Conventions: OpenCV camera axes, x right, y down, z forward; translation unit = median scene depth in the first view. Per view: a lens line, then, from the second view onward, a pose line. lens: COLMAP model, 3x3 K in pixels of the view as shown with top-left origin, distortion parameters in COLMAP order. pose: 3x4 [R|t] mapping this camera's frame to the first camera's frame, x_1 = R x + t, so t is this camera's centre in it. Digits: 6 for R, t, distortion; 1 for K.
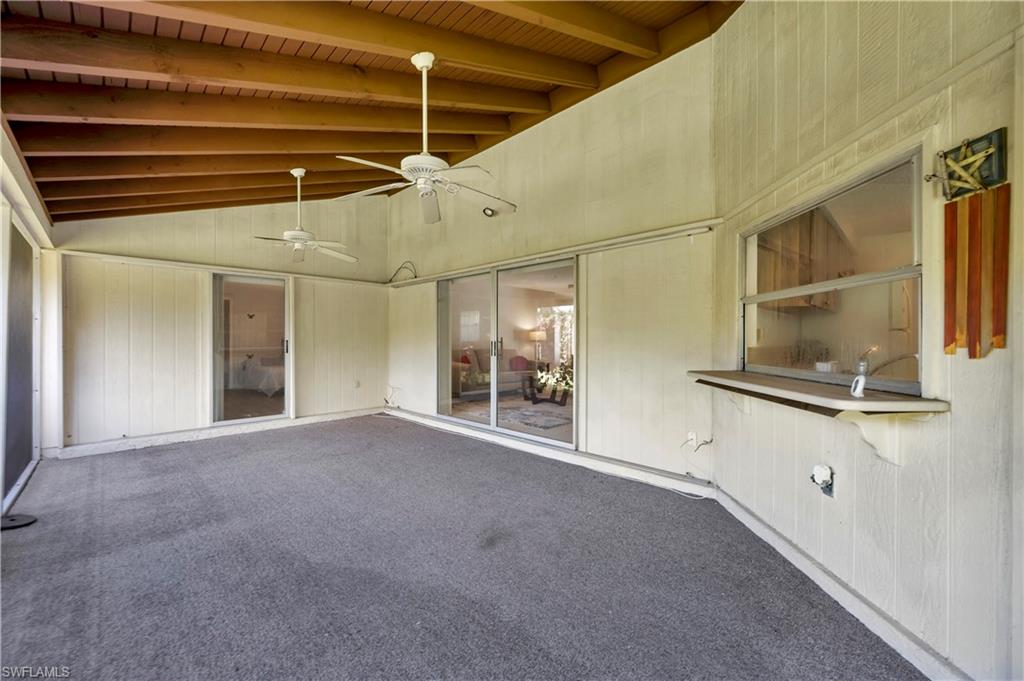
lens RADIAL K [[405.7, 0, 506.4], [0, 405.7, 342.4], [0, 0, 1]] dist [-0.001083, 0.000383]
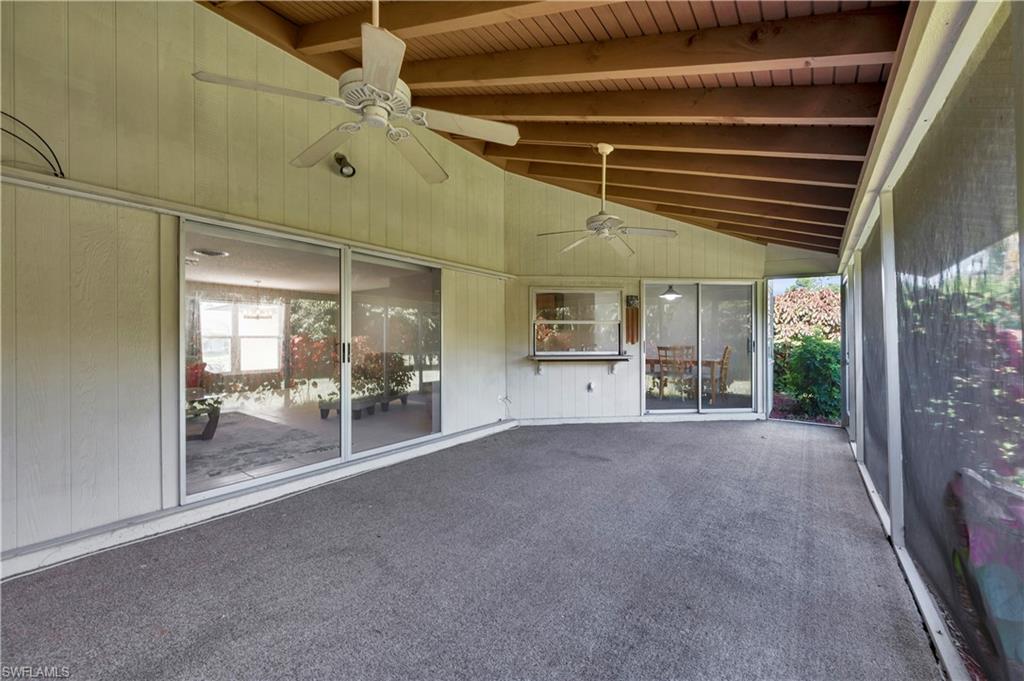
lens RADIAL K [[405.7, 0, 512.5], [0, 405.7, 339.7], [0, 0, 1]] dist [-0.001083, 0.000383]
pose [[-0.150559, -0.001567, 0.988600, -0.862974], [0.007238, 0.999970, 0.002687, -0.009283], [-0.988574, 0.007560, -0.150544, 0.843457]]
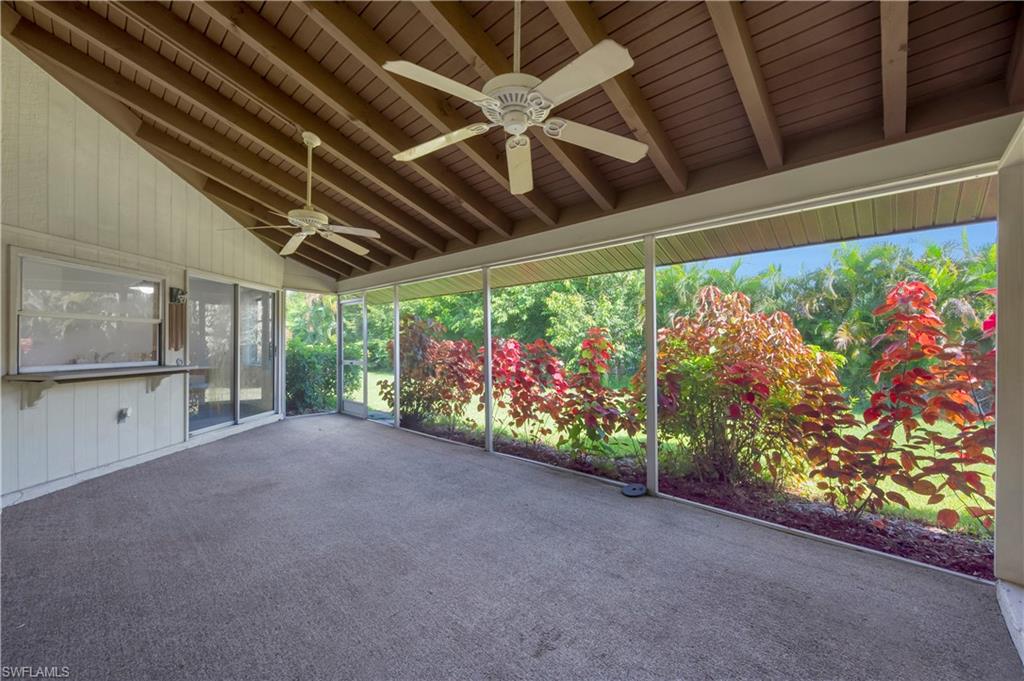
lens RADIAL K [[405.7, 0, 515.1], [0, 405.7, 342.8], [0, 0, 1]] dist [-0.001083, 0.000383]
pose [[-0.999563, -0.005263, -0.029096, -0.453828], [-0.005321, 0.999984, 0.001920, -0.014793], [0.029085, 0.002074, -0.999575, 1.288970]]
